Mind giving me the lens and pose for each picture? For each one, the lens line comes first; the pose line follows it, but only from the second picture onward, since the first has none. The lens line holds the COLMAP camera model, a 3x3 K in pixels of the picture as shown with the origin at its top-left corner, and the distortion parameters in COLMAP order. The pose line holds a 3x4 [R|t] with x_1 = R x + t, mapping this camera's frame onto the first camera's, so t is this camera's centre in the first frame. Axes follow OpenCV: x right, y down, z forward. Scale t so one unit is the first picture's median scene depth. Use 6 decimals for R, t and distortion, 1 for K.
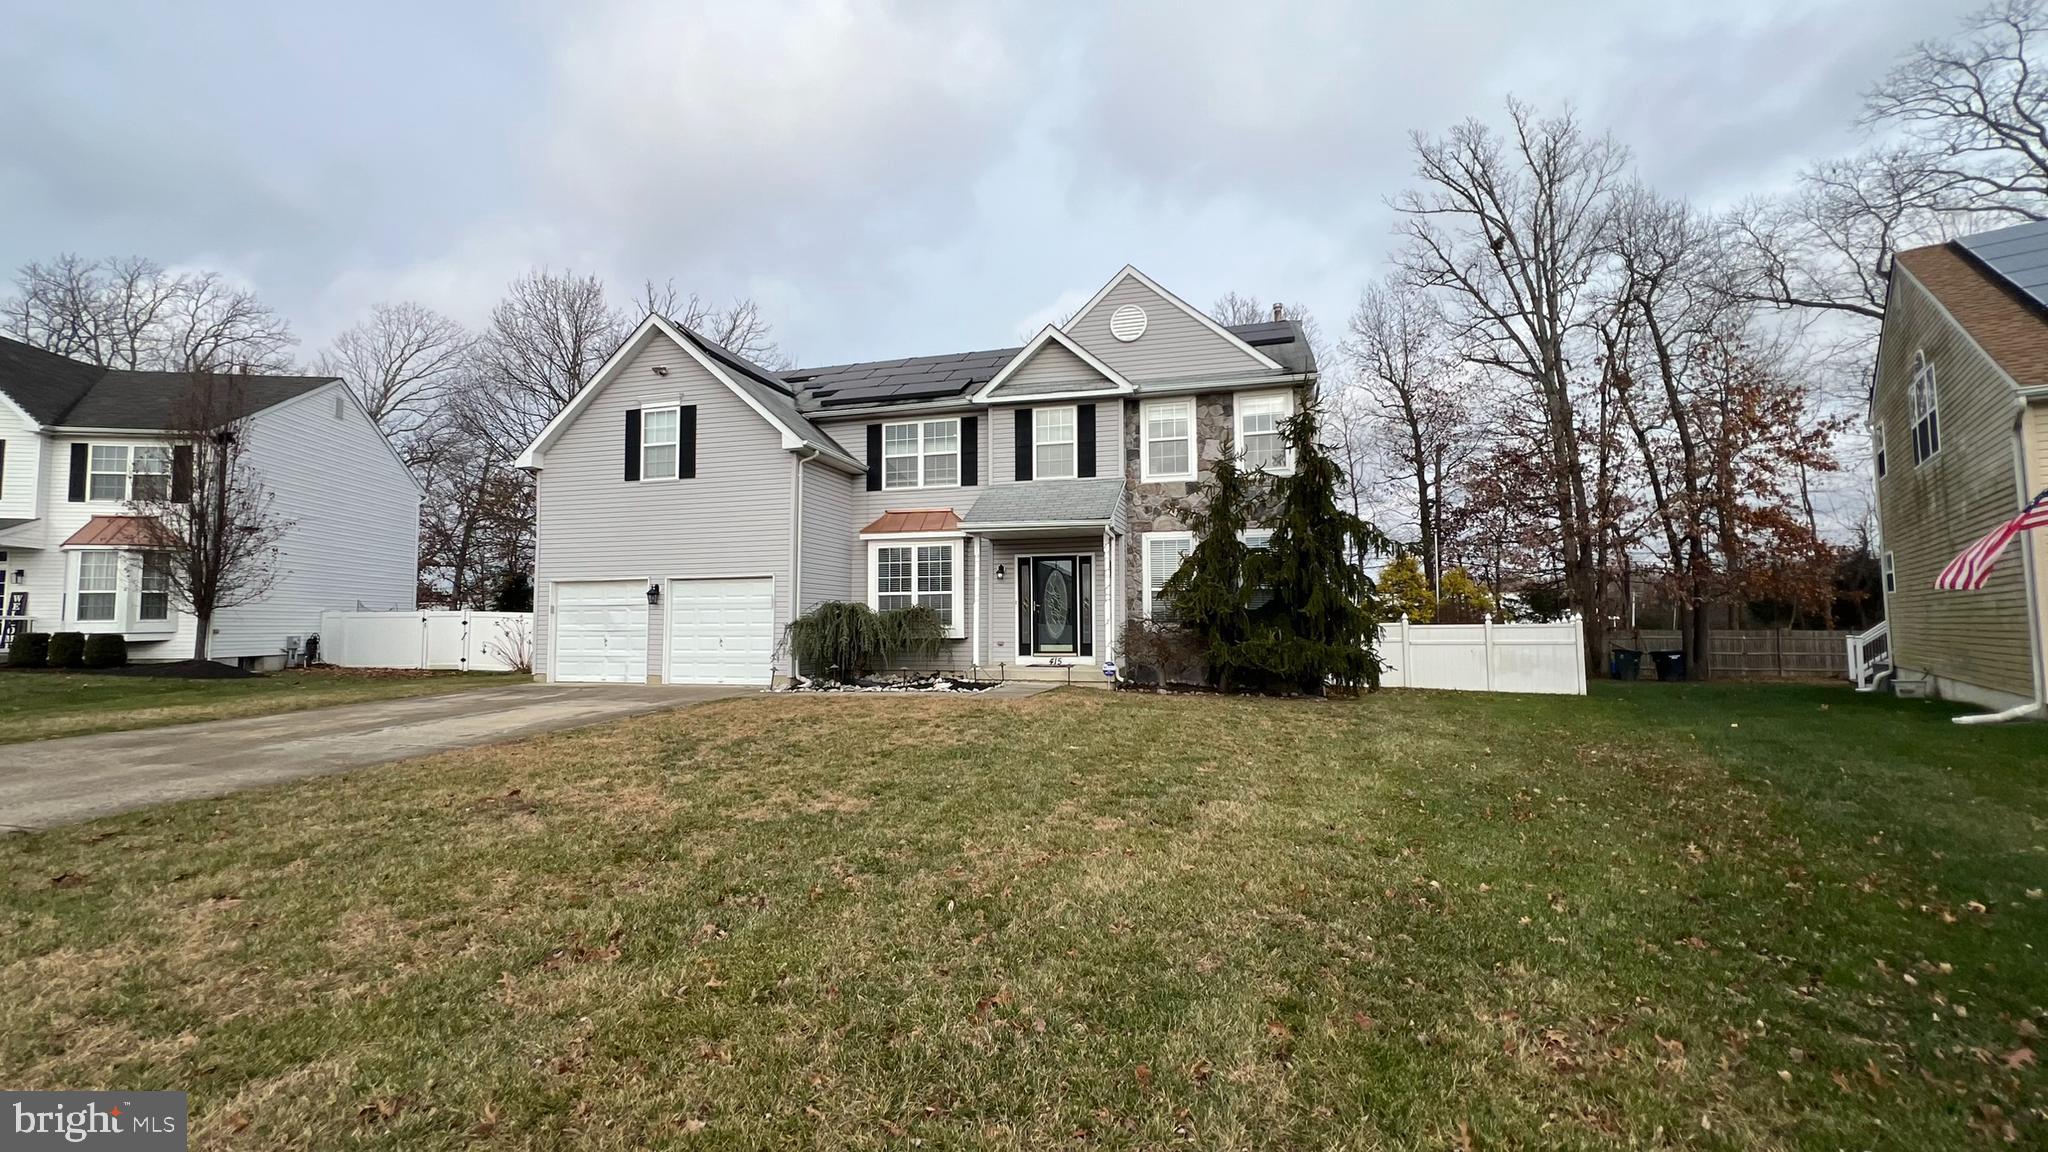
lens RADIAL K [[816.9, 0, 1024.6], [0, 816.9, 574.2], [0, 0, 1]] dist [-0.000412, -0.000555]
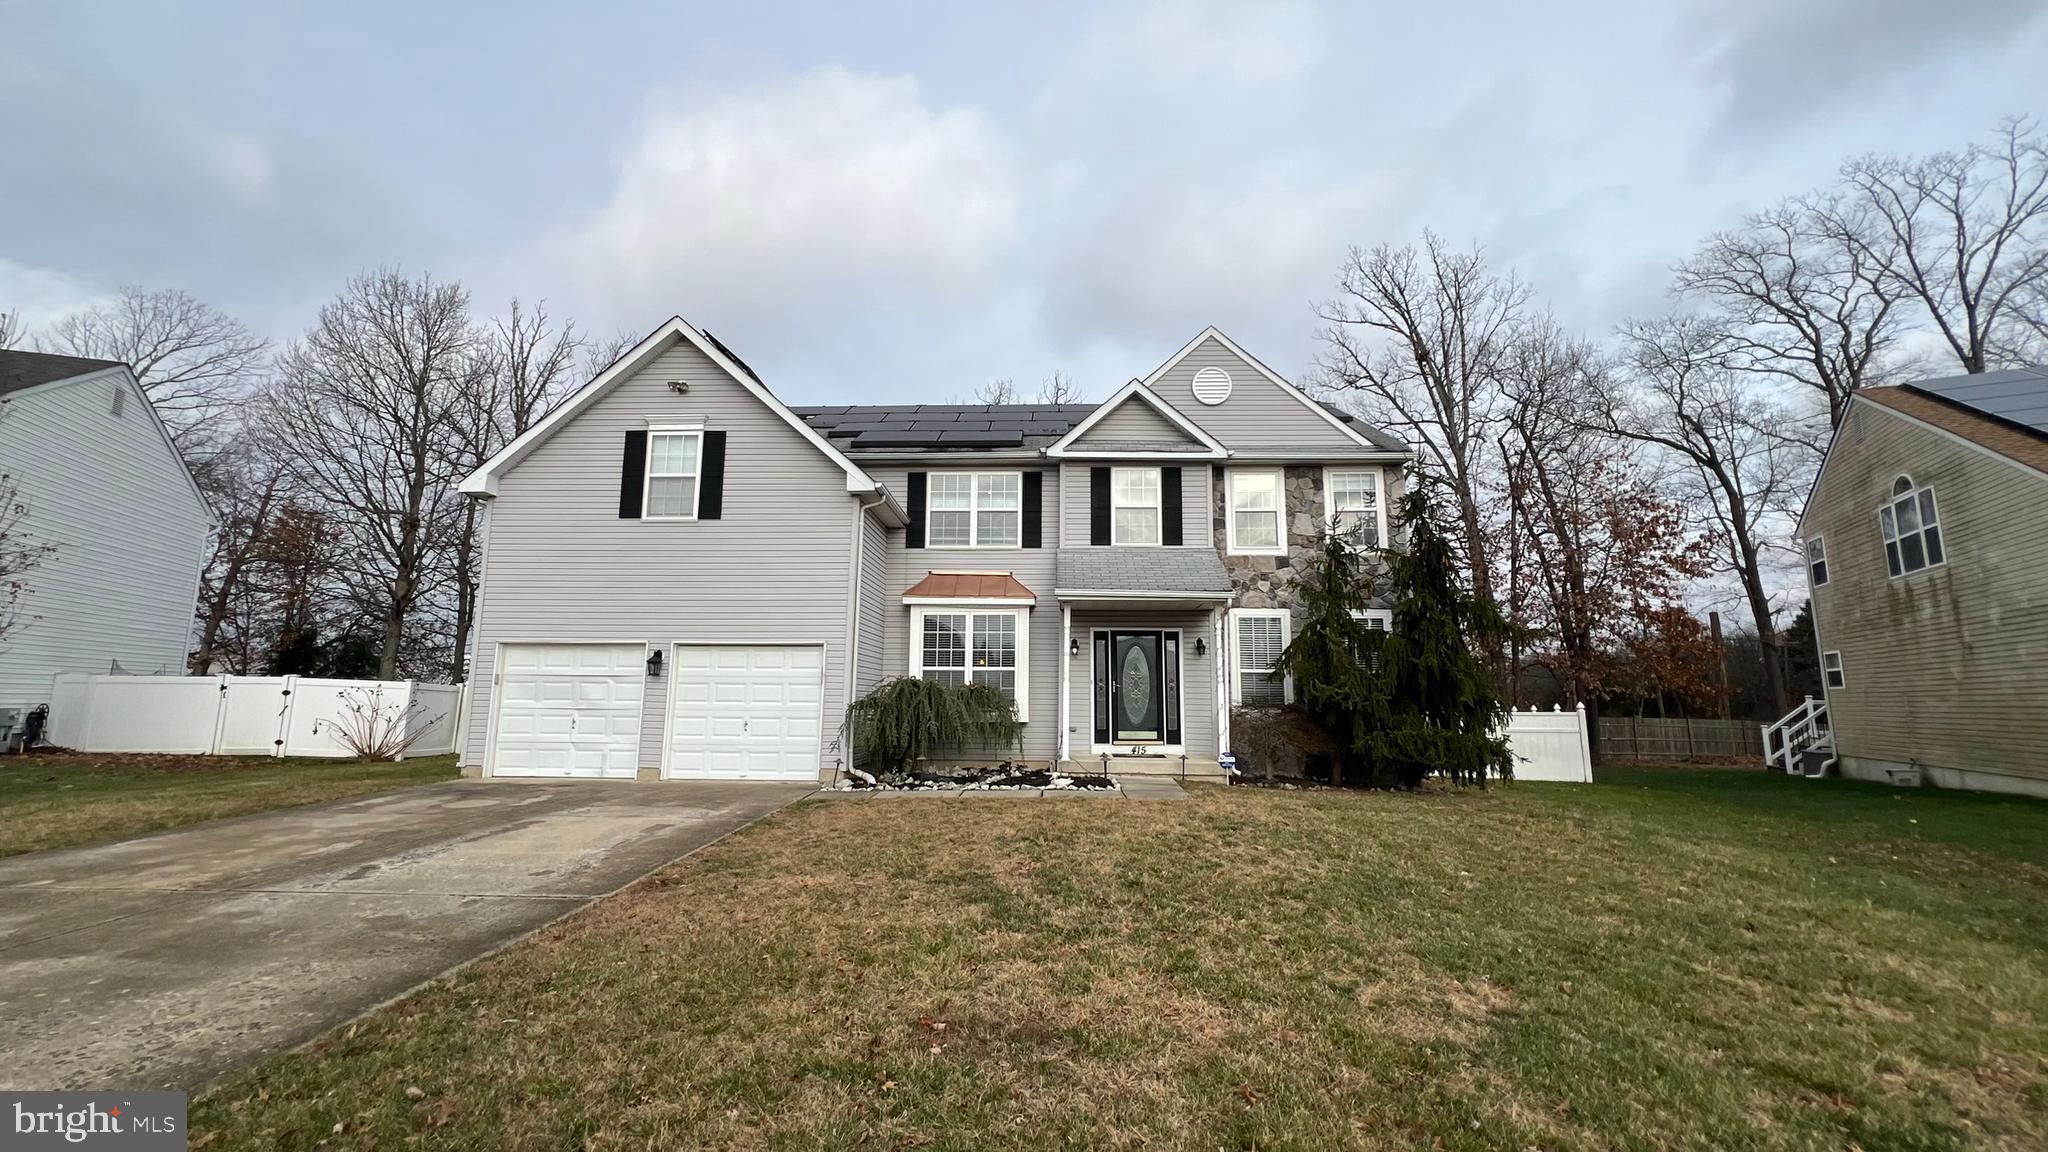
lens RADIAL K [[816.9, 0, 1022.5], [0, 816.9, 575.0], [0, 0, 1]] dist [-0.000412, -0.000555]
pose [[0.974771, 0.047663, 0.218060, -0.276073], [-0.027477, 0.995128, -0.094687, 0.004993], [-0.221511, 0.086306, 0.971331, 0.148493]]
